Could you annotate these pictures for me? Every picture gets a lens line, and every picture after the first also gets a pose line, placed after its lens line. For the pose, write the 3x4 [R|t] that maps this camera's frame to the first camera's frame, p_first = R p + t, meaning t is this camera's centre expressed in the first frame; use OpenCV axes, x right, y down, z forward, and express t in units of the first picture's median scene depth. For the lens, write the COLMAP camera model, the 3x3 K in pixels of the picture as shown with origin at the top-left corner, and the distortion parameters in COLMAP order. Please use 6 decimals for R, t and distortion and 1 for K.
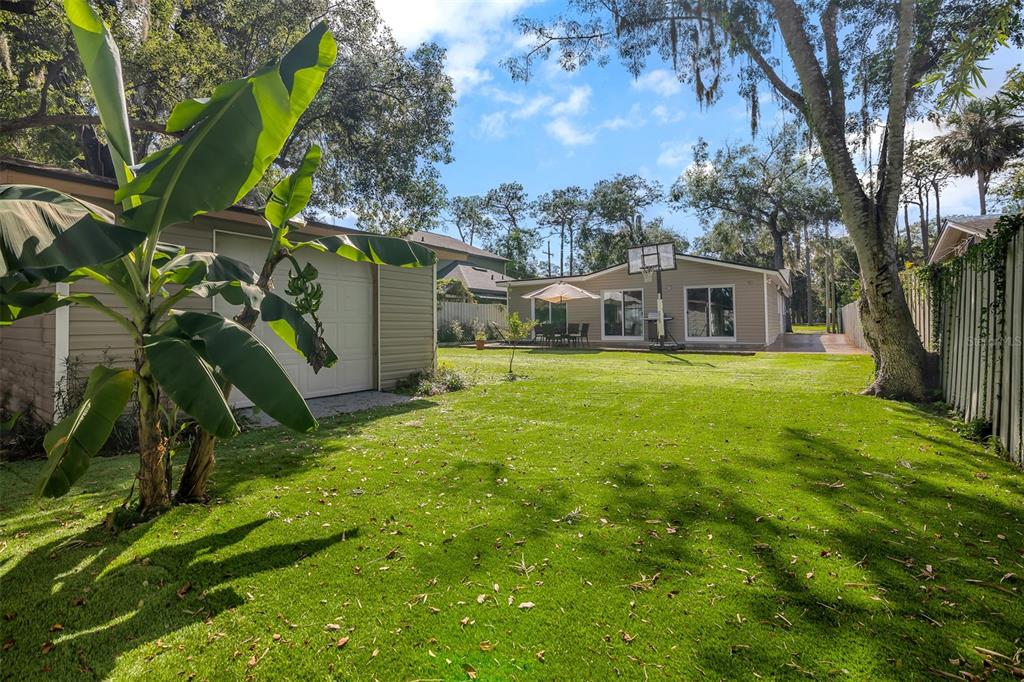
lens RADIAL K [[498.8, 0, 517.2], [0, 498.8, 326.3], [0, 0, 1]] dist [-0.012630, 0.001014]
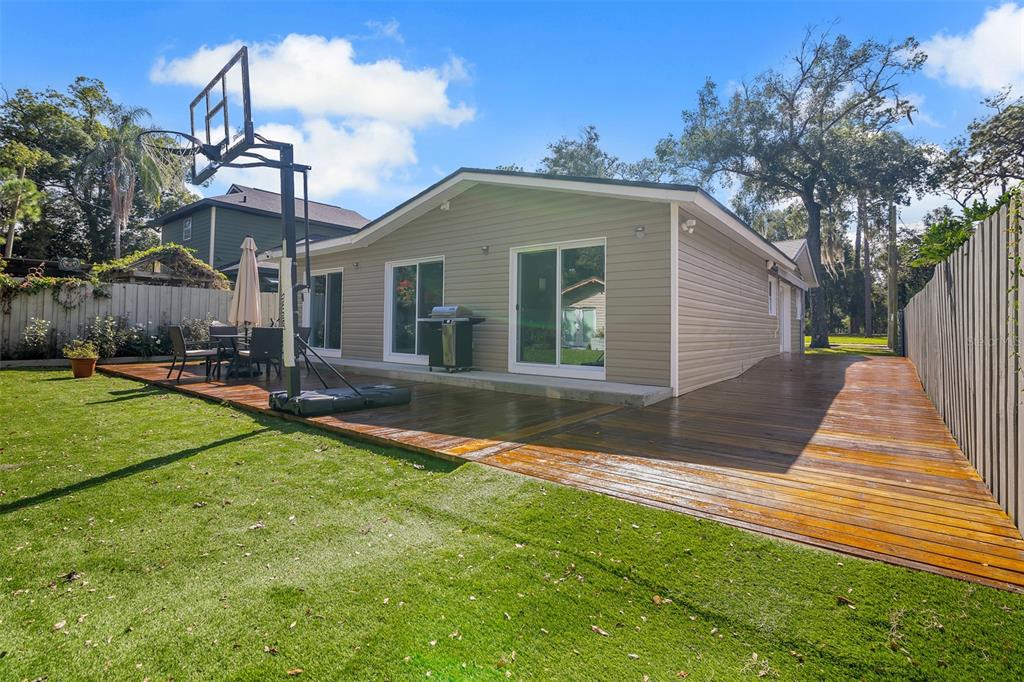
lens RADIAL K [[498.8, 0, 517.2], [0, 498.8, 326.3], [0, 0, 1]] dist [-0.012630, 0.001014]
pose [[0.994900, 0.021645, -0.098519, 0.183287], [-0.022115, 0.999749, -0.003683, -0.004601], [0.098415, 0.005843, 0.995128, 0.268717]]
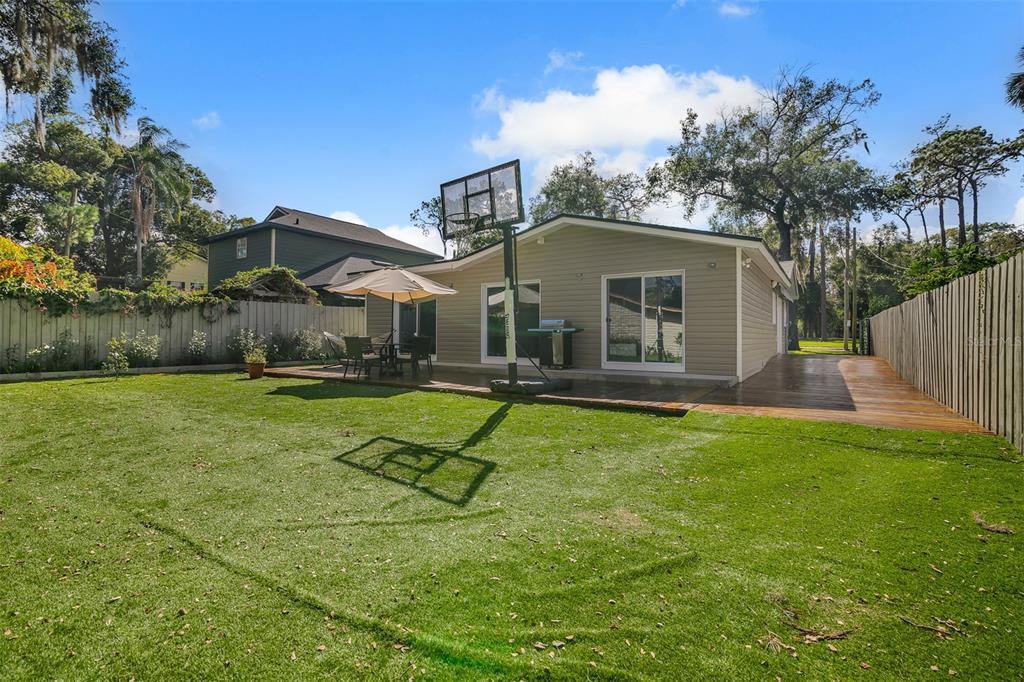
lens RADIAL K [[487.7, 0, 512.0], [0, 487.7, 341.0], [0, 0, 1]] dist [-0.002828, -0.000718]
pose [[0.999213, 0.013585, -0.037260, 0.120295], [-0.013223, 0.999863, 0.009967, -0.003650], [0.037390, -0.009466, 0.999256, 0.203114]]
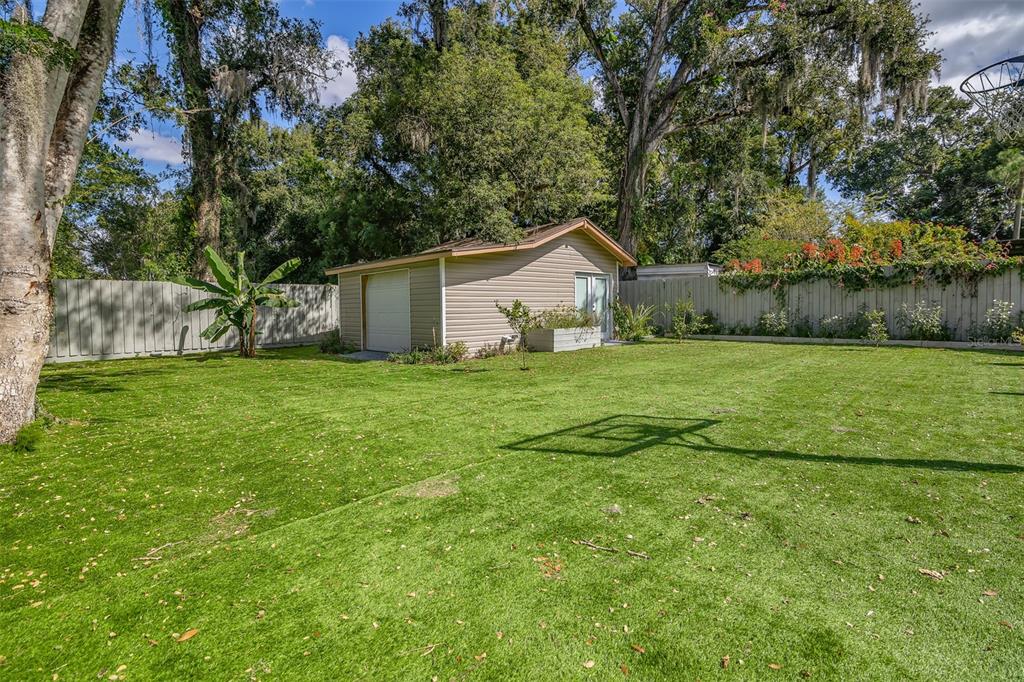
lens RADIAL K [[487.7, 0, 512.0], [0, 487.7, 341.0], [0, 0, 1]] dist [-0.002828, -0.000718]
pose [[-0.175220, 0.071430, -0.981935, 0.196212], [0.014738, 0.997443, 0.069928, -0.004442], [0.984419, -0.002219, -0.175825, 0.298253]]
